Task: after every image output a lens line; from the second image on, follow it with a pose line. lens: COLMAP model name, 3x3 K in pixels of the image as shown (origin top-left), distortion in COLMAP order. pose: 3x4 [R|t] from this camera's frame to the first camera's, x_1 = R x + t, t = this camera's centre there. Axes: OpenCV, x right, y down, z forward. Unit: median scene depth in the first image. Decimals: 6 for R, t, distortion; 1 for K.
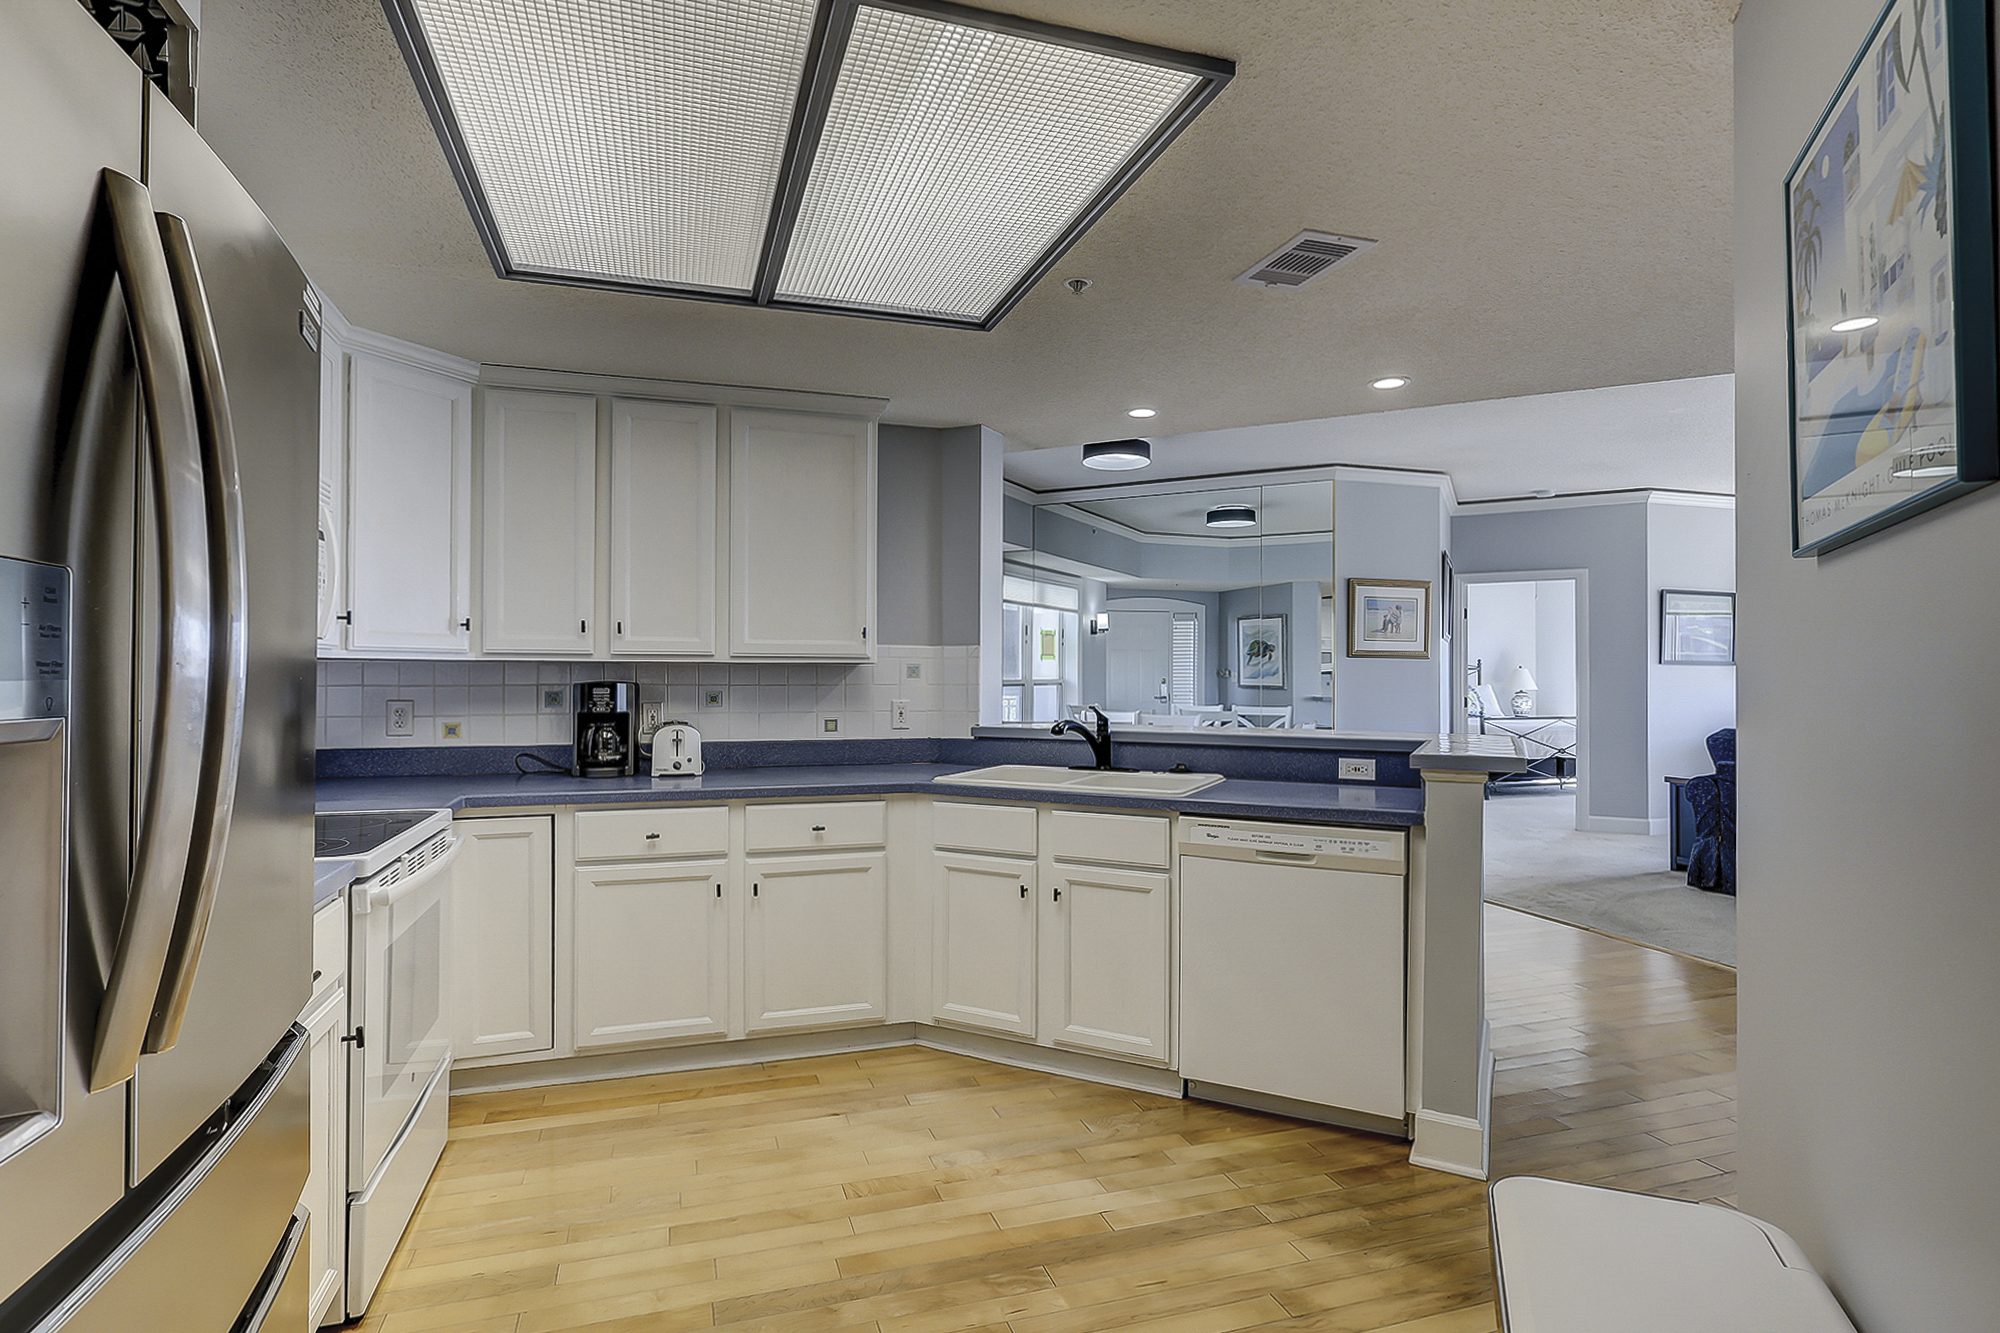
lens RADIAL K [[976.9, 0, 997.2], [0, 976.9, 673.2], [0, 0, 1]] dist [-0.002081, 0.000125]
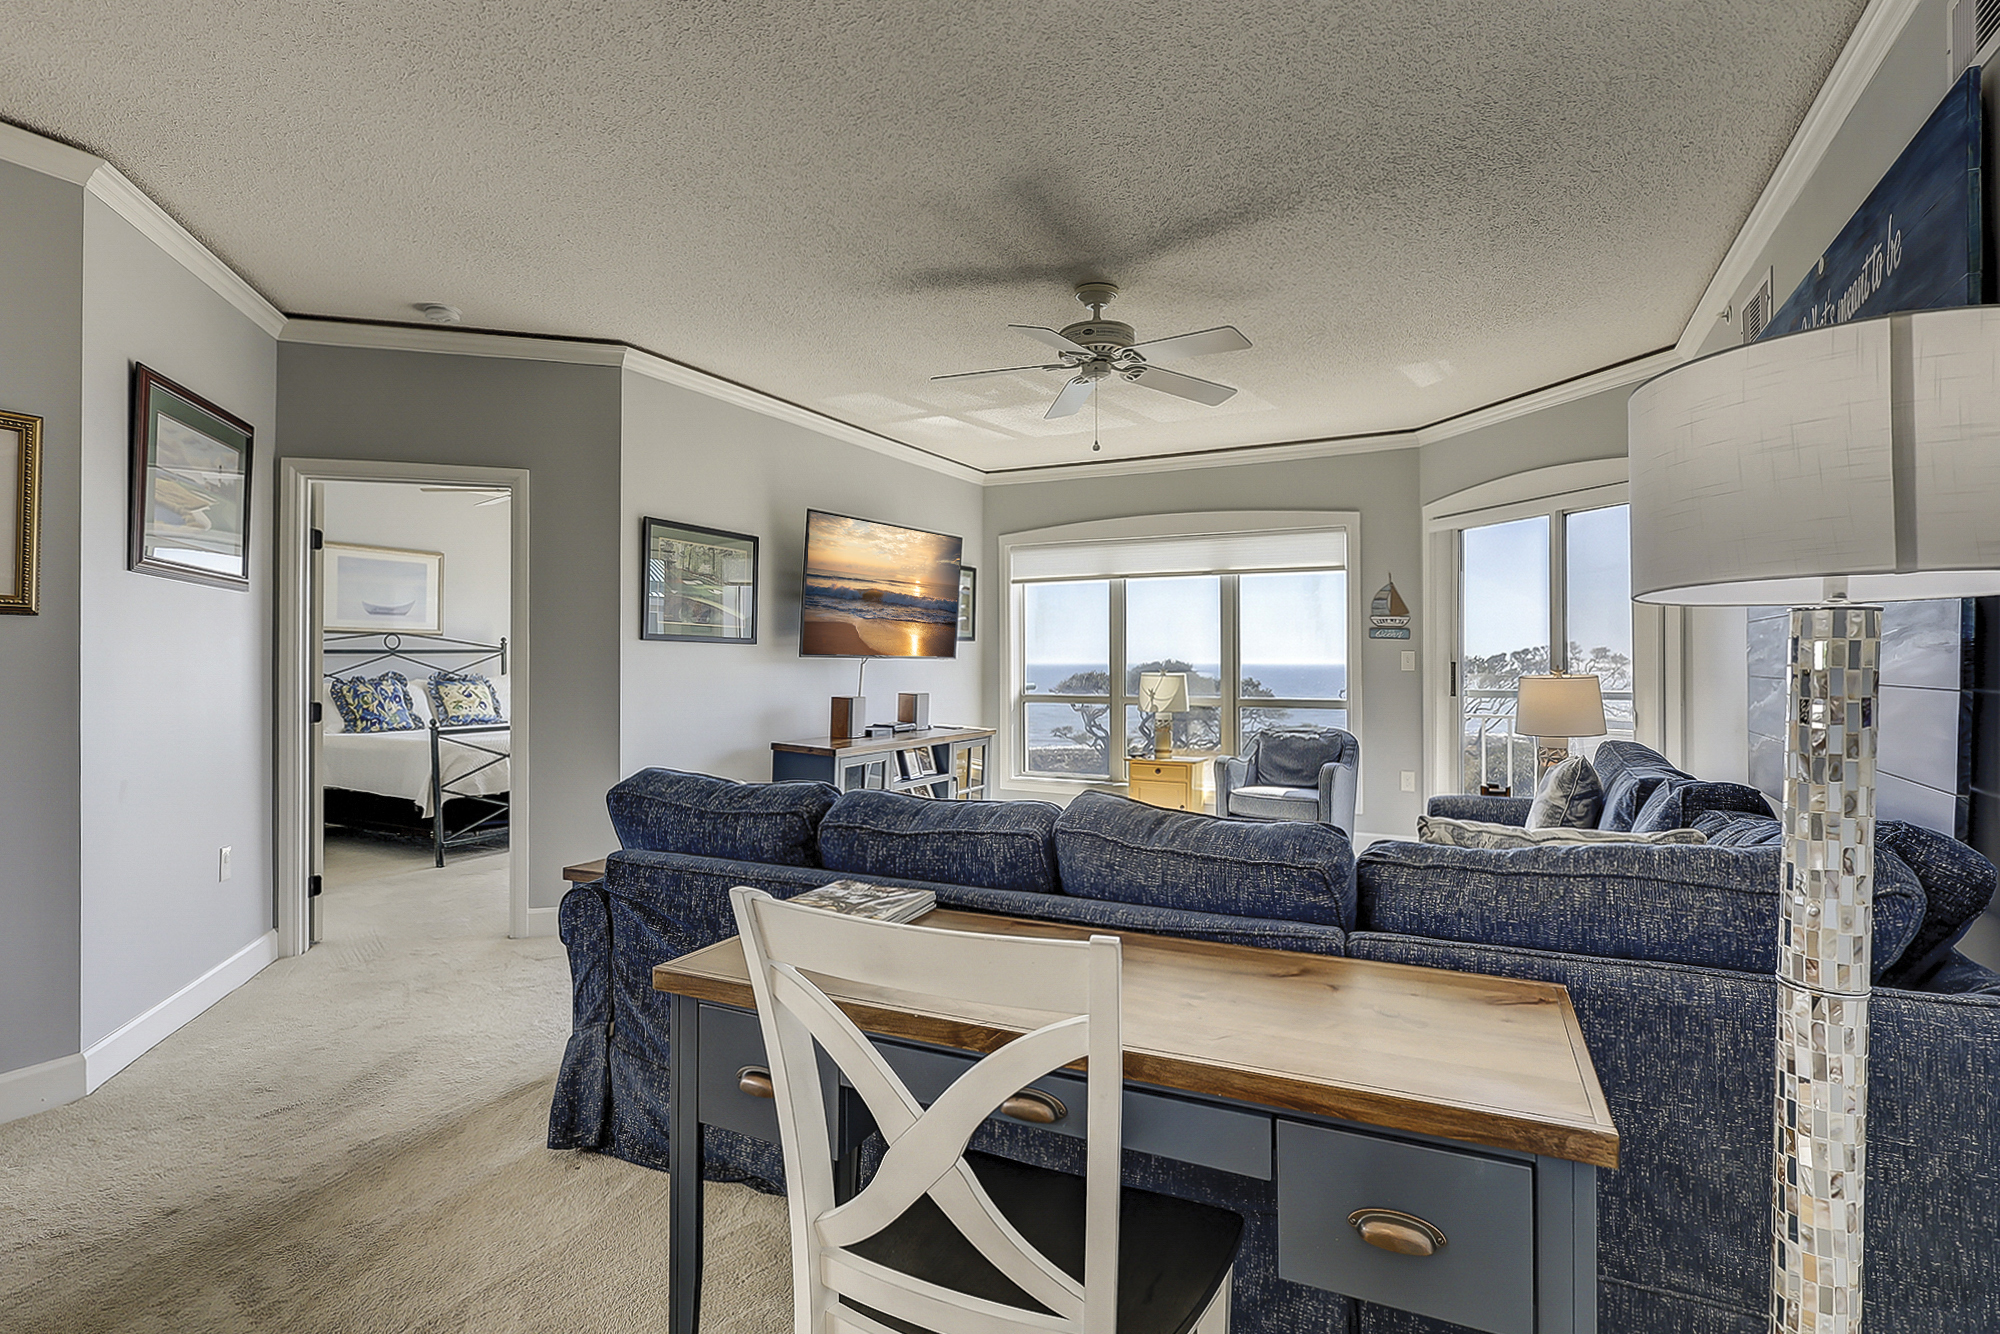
lens RADIAL K [[976.9, 0, 996.2], [0, 976.9, 667.1], [0, 0, 1]] dist [-0.002081, 0.000125]
pose [[0.702163, -0.006296, 0.711989, 0.548186], [-0.001488, 0.999946, 0.010310, 0.002561], [-0.712015, -0.008299, 0.702115, 0.568547]]
